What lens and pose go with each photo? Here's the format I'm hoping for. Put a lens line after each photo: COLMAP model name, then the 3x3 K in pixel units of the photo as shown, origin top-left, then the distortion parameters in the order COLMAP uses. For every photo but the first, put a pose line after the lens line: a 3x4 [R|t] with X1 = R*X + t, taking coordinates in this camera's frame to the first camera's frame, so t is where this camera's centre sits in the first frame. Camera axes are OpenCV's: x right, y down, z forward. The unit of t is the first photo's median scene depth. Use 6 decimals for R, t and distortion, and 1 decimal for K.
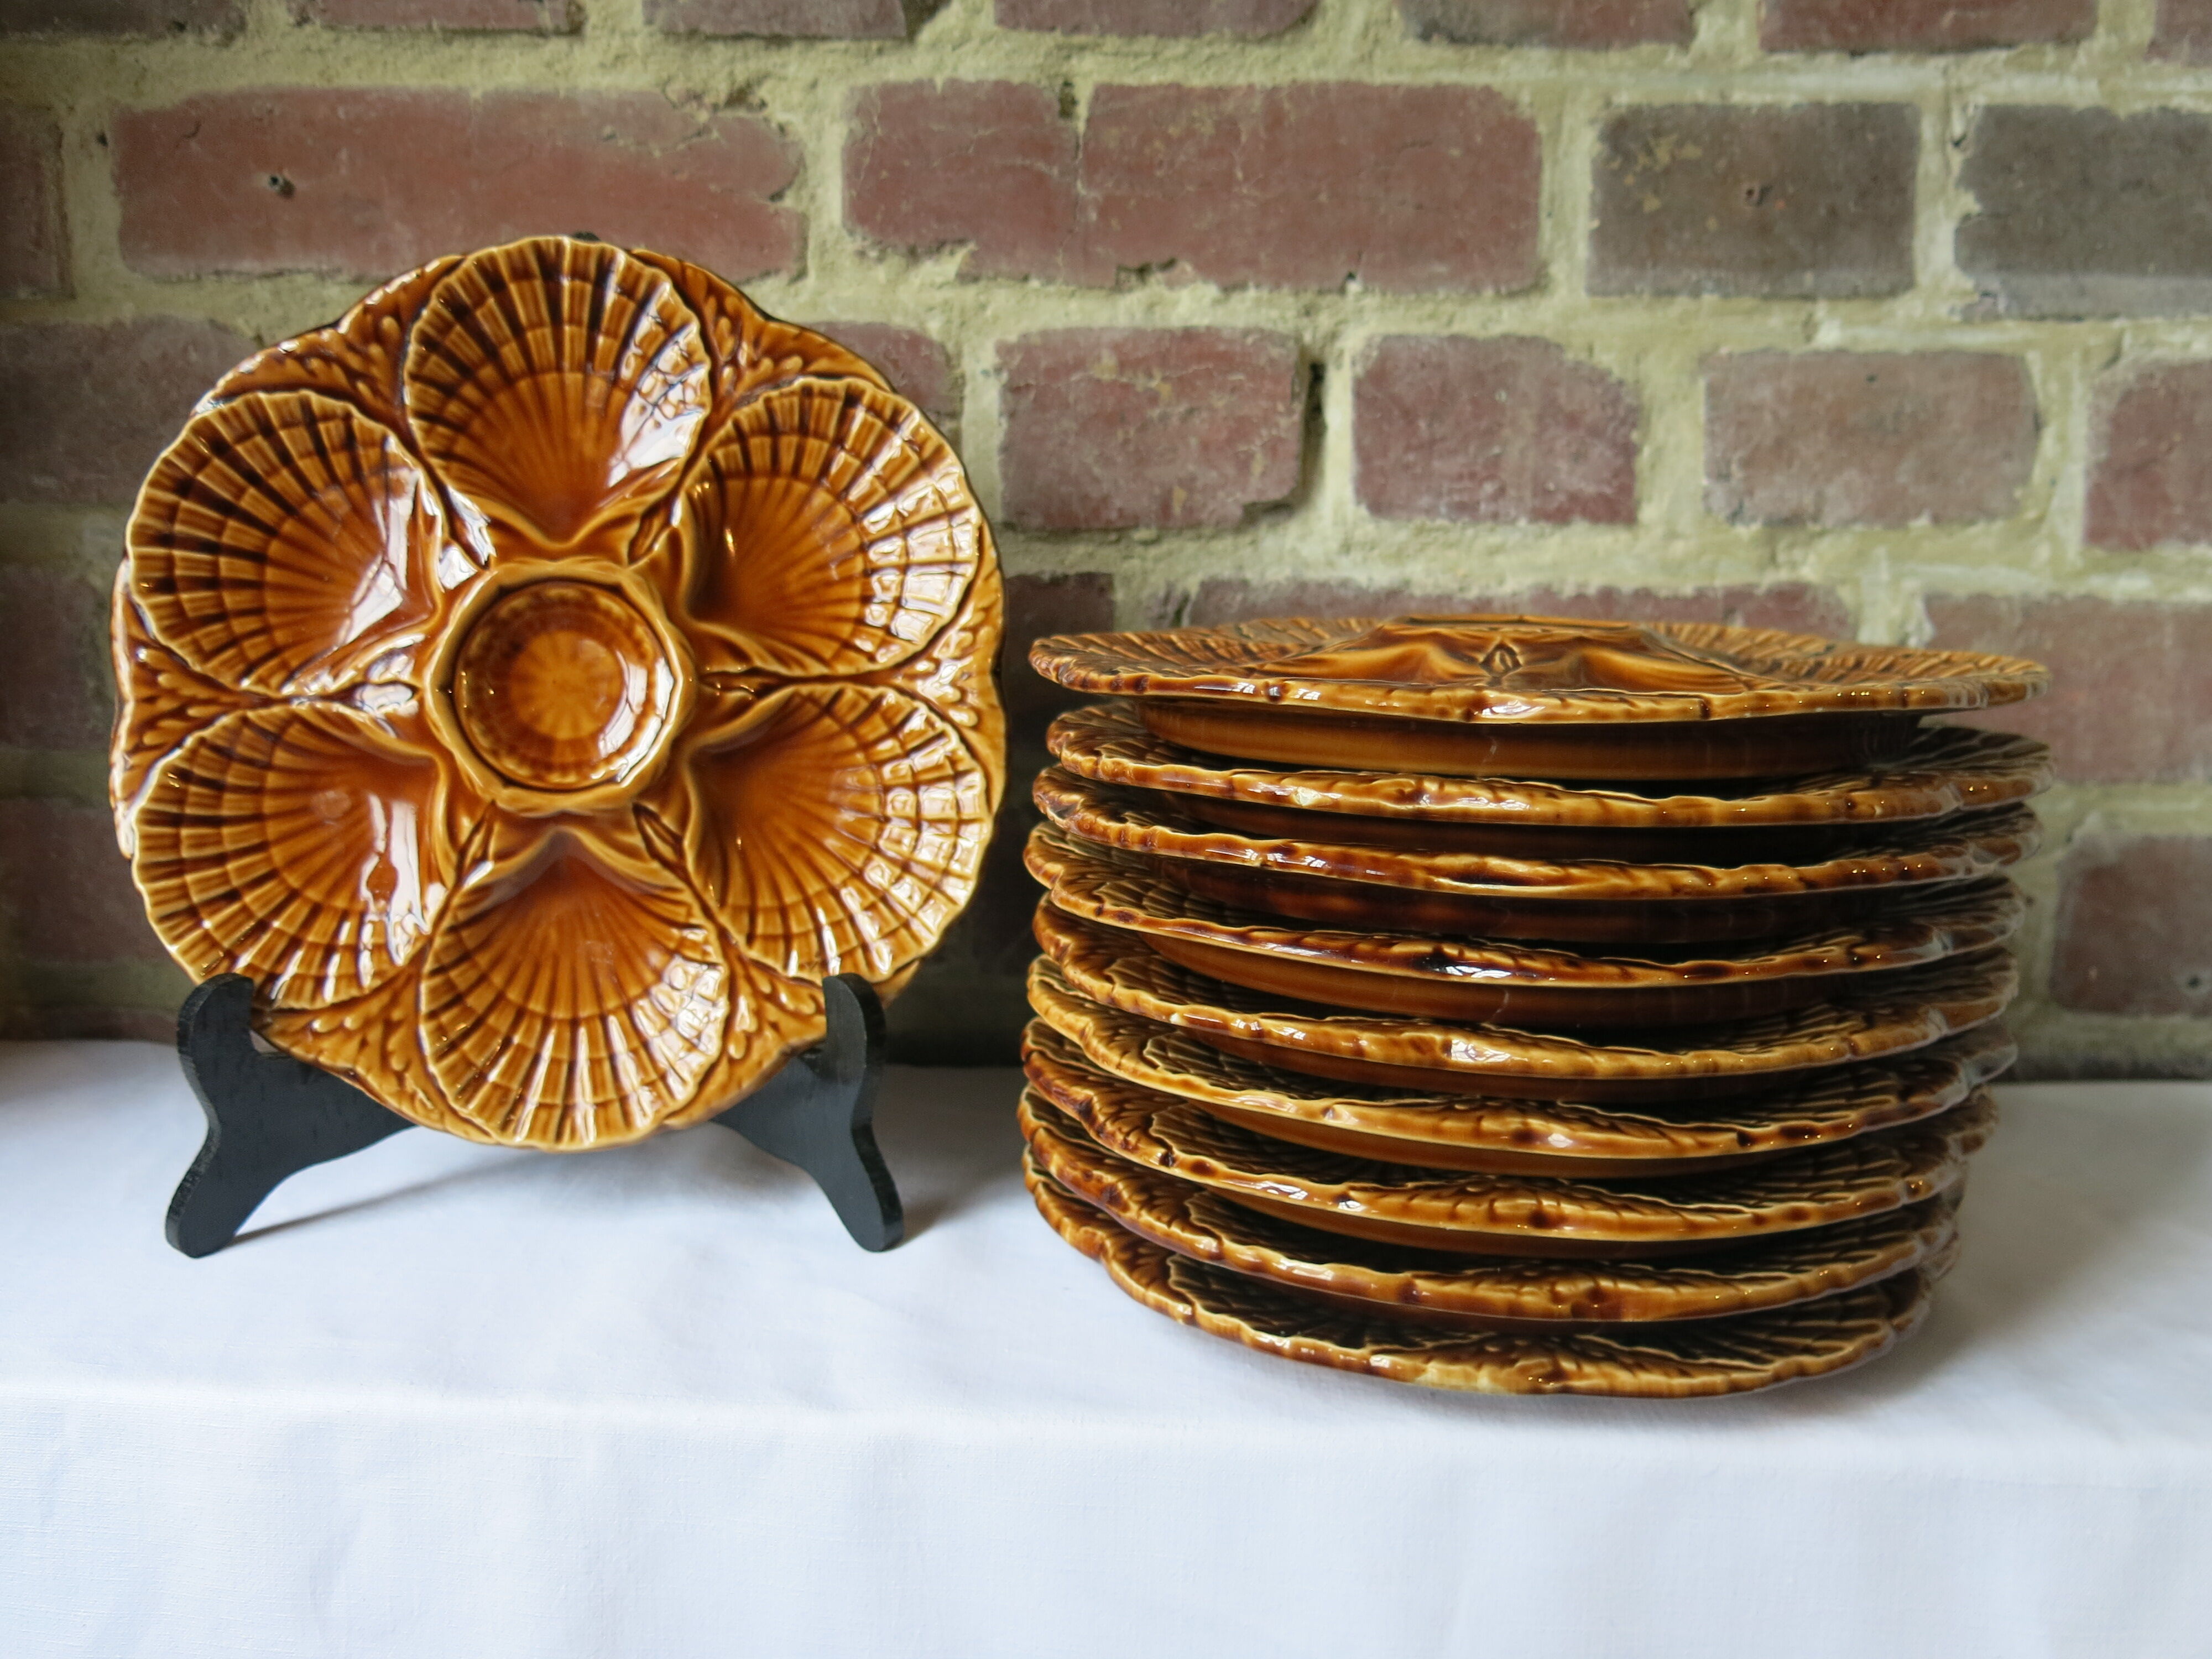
lens RADIAL K [[1818.0, 0, 1106.0], [0, 1818.0, 829.5], [0, 0, 1]] dist [-0.027449, 0.009426]
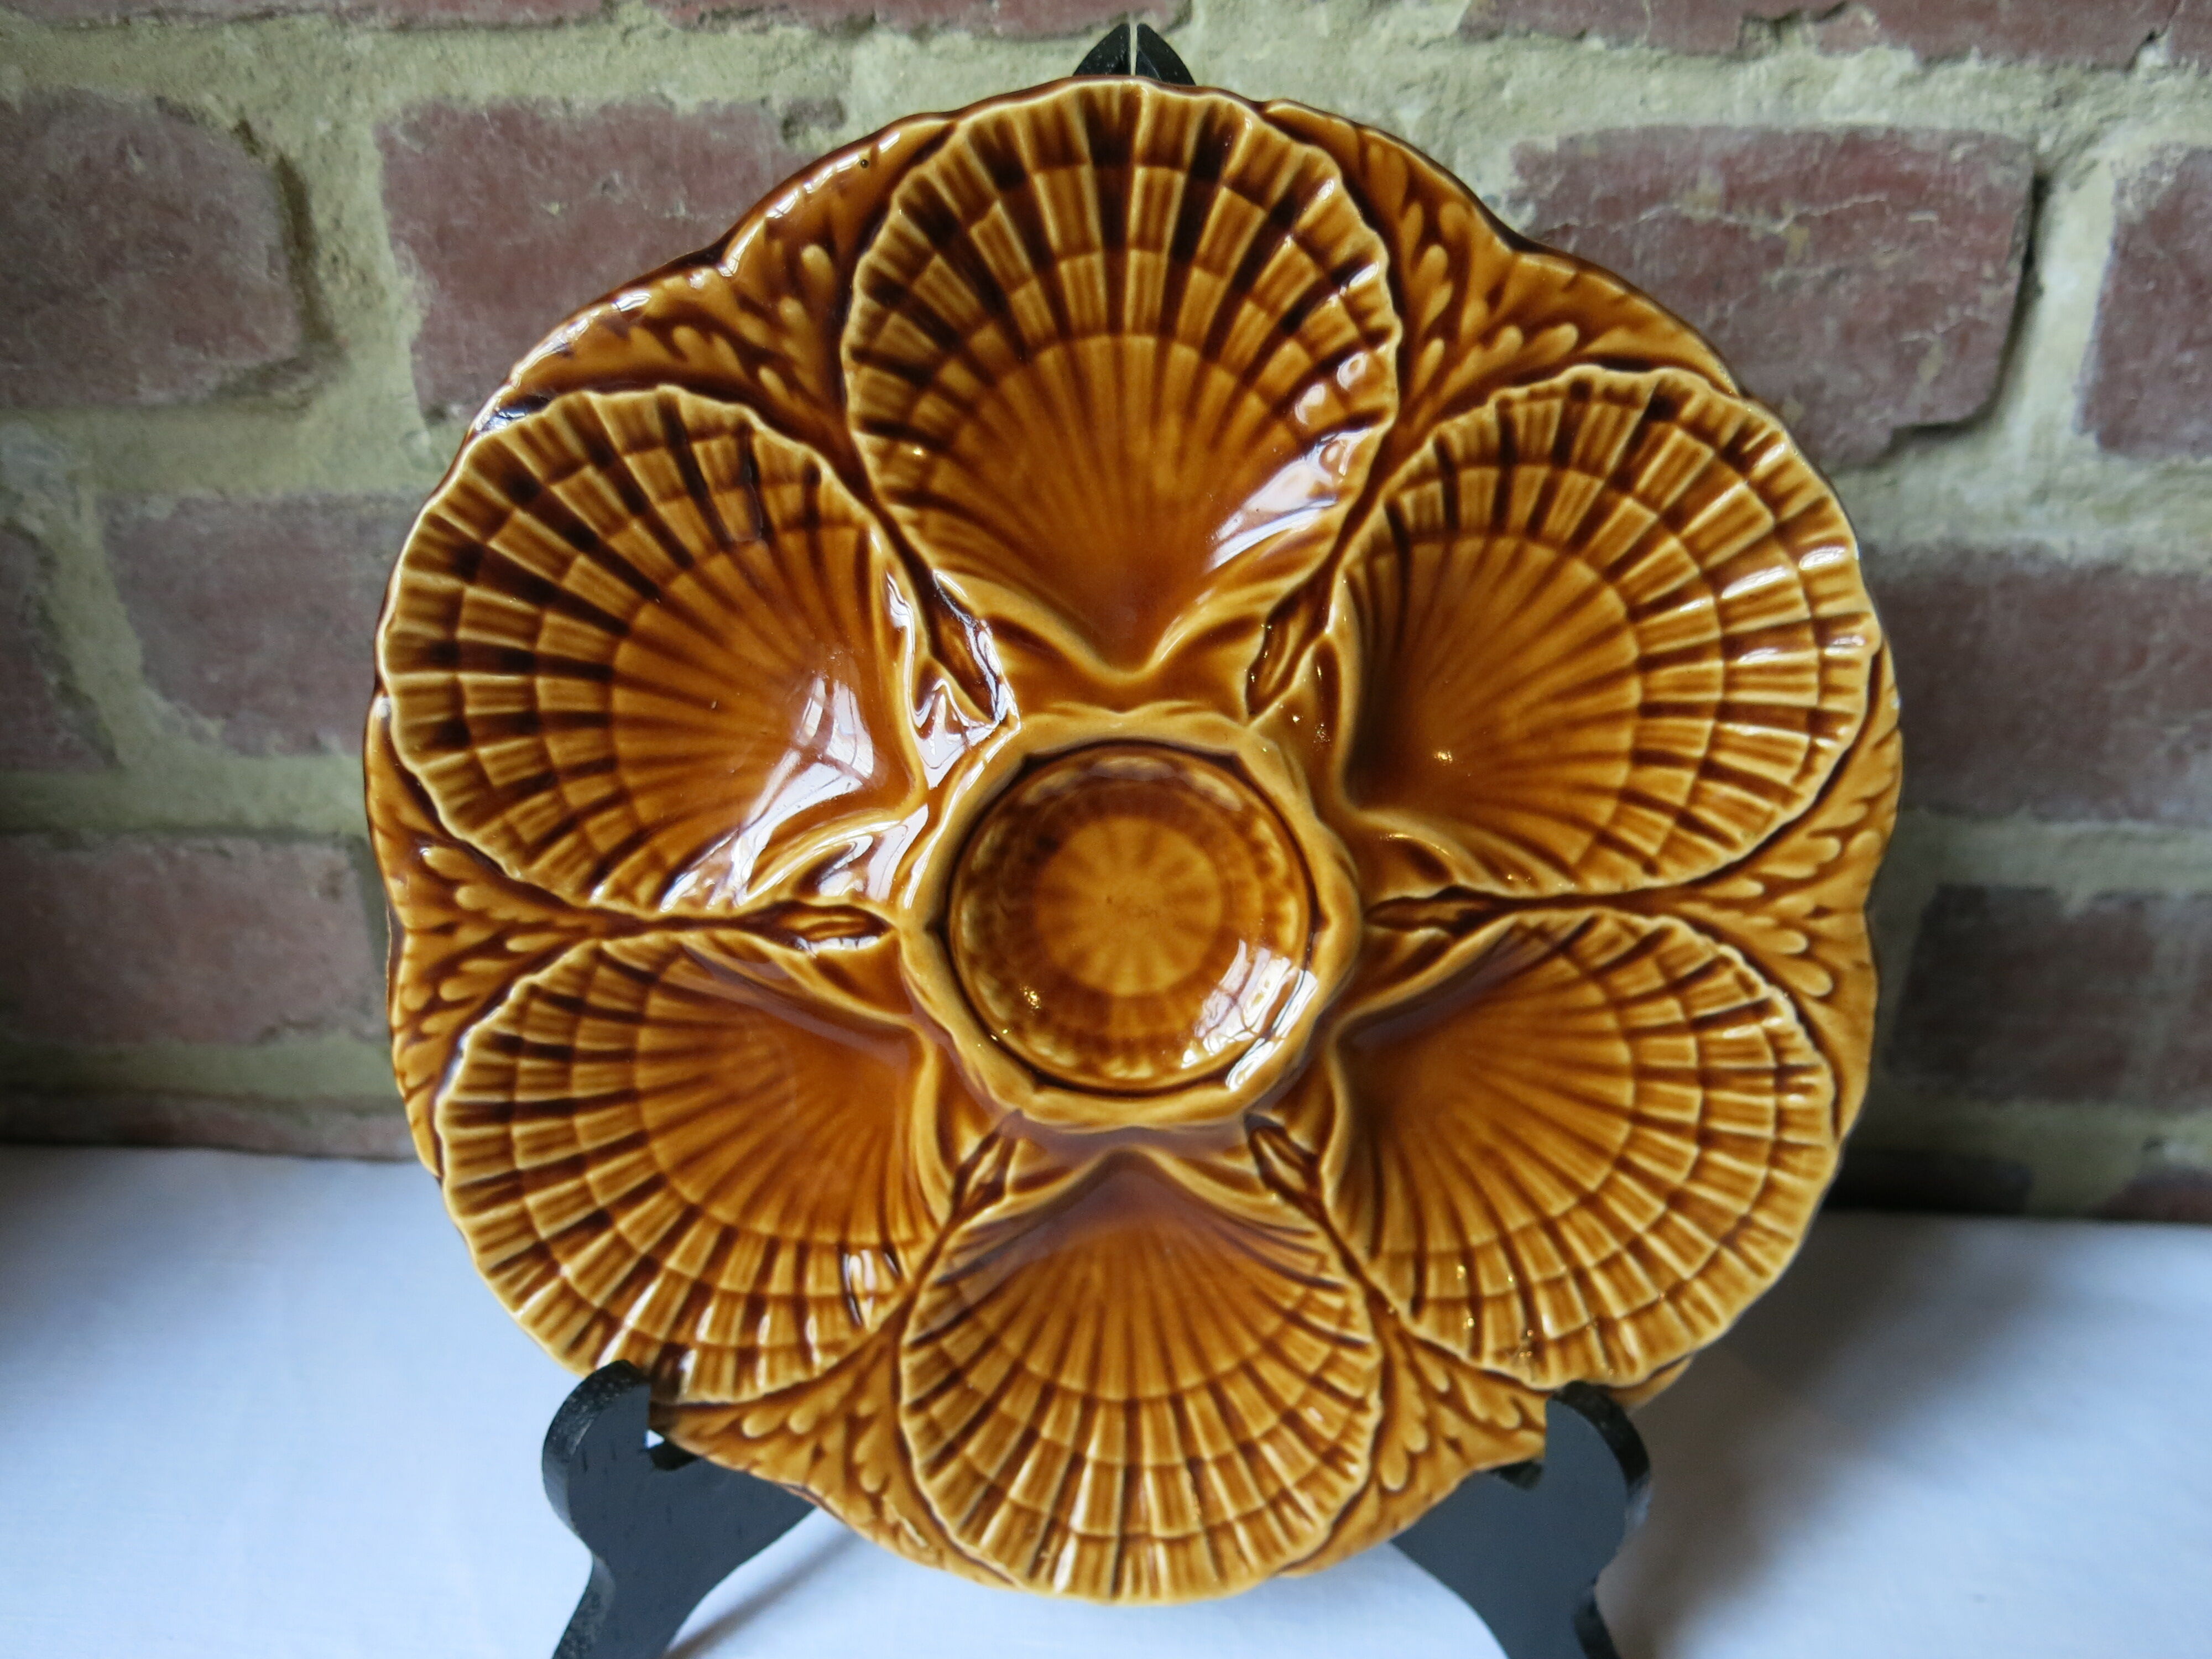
lens RADIAL K [[1818.0, 0, 1106.0], [0, 1818.0, 829.5], [0, 0, 1]] dist [-0.027449, 0.009426]
pose [[0.996452, 0.041105, -0.073439, -0.264289], [-0.018449, 0.958074, 0.285926, -0.272245], [0.082113, -0.283557, 0.955433, 0.447450]]
